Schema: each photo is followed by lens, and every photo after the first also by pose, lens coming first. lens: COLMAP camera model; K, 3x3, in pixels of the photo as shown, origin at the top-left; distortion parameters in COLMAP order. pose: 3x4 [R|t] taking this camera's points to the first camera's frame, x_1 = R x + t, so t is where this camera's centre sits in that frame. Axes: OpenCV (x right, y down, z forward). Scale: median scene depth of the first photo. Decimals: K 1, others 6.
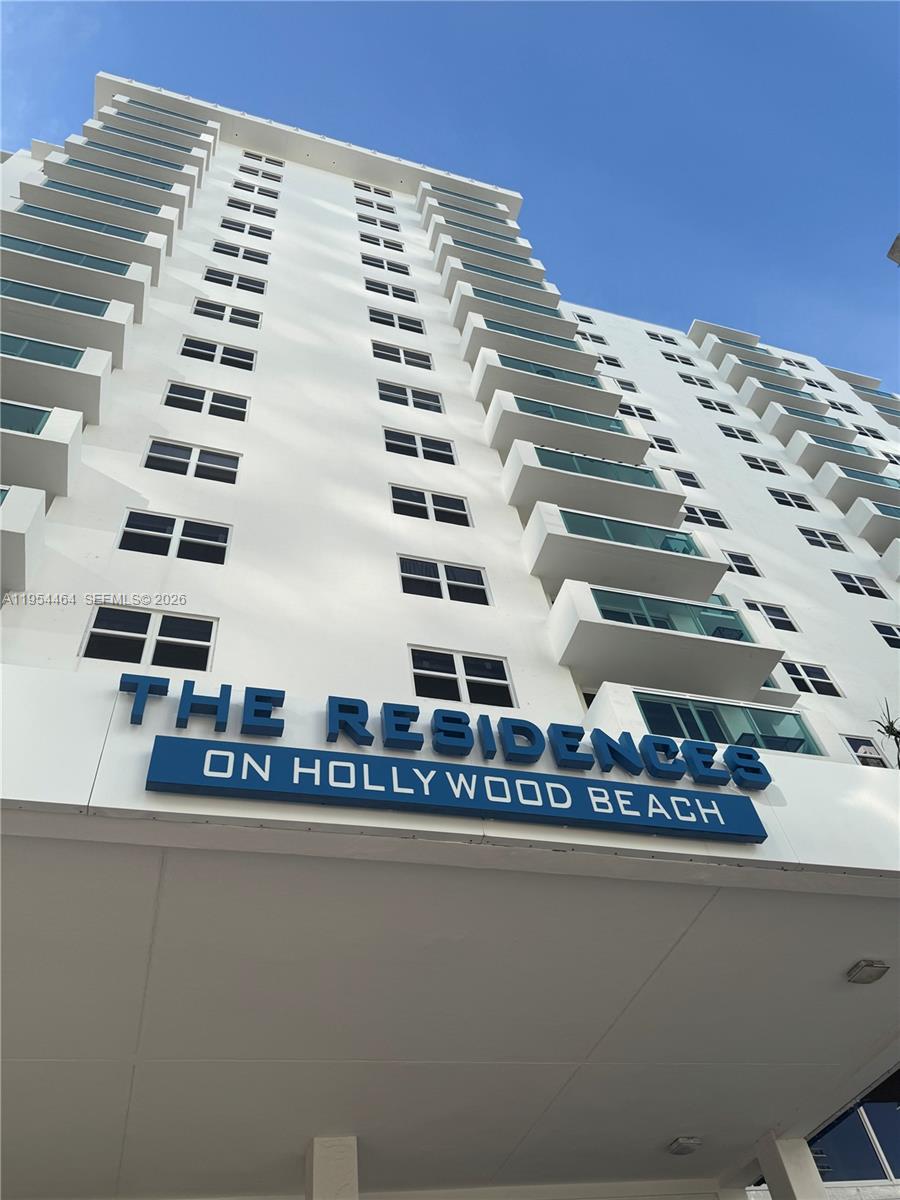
lens RADIAL K [[839.9, 0, 450.0], [0, 839.9, 600.0], [0, 0, 1]] dist [0.099527, -0.113047]
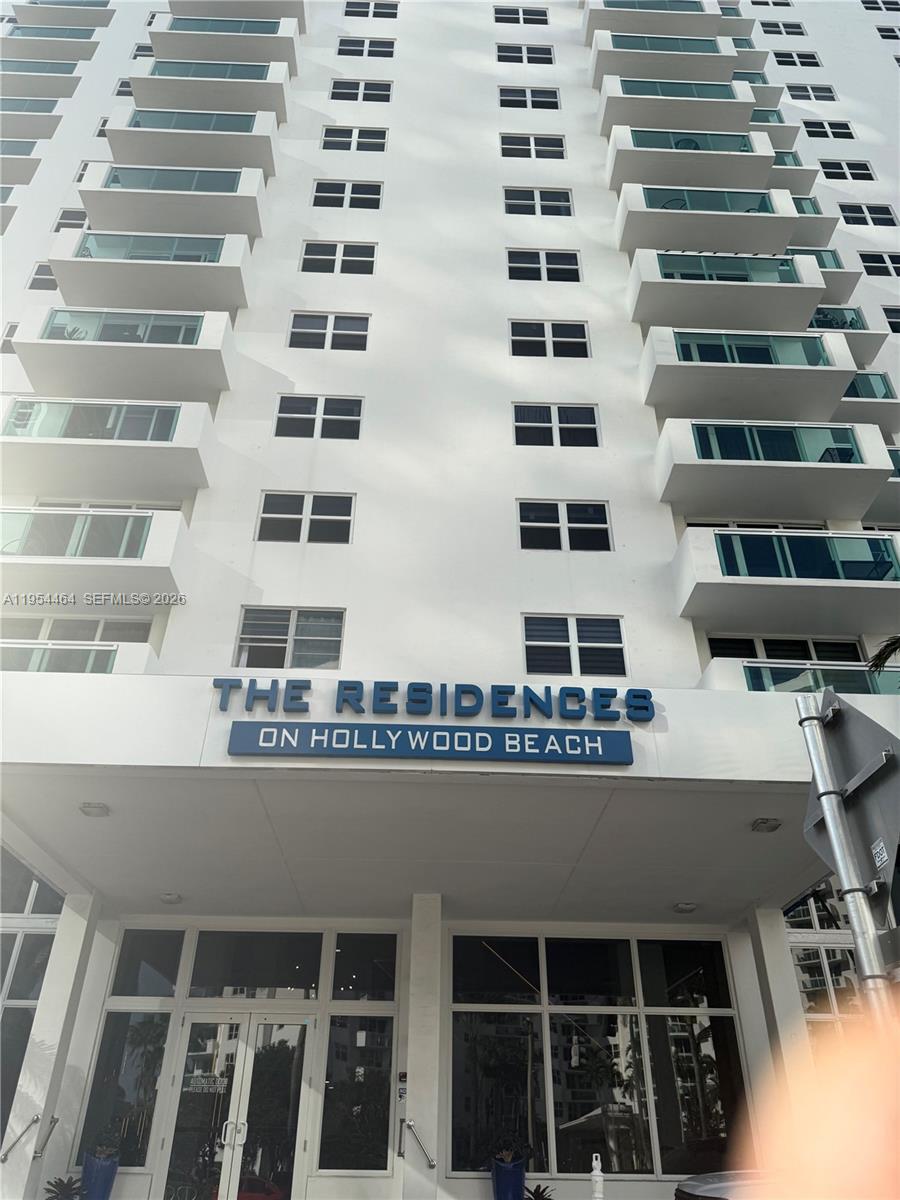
lens RADIAL K [[839.9, 0, 450.0], [0, 839.9, 600.0], [0, 0, 1]] dist [0.099527, -0.113047]
pose [[0.962869, -0.035124, -0.267674, 0.477792], [0.114504, 0.951033, 0.287098, -0.452205], [0.244483, -0.307088, 0.919742, -0.343730]]
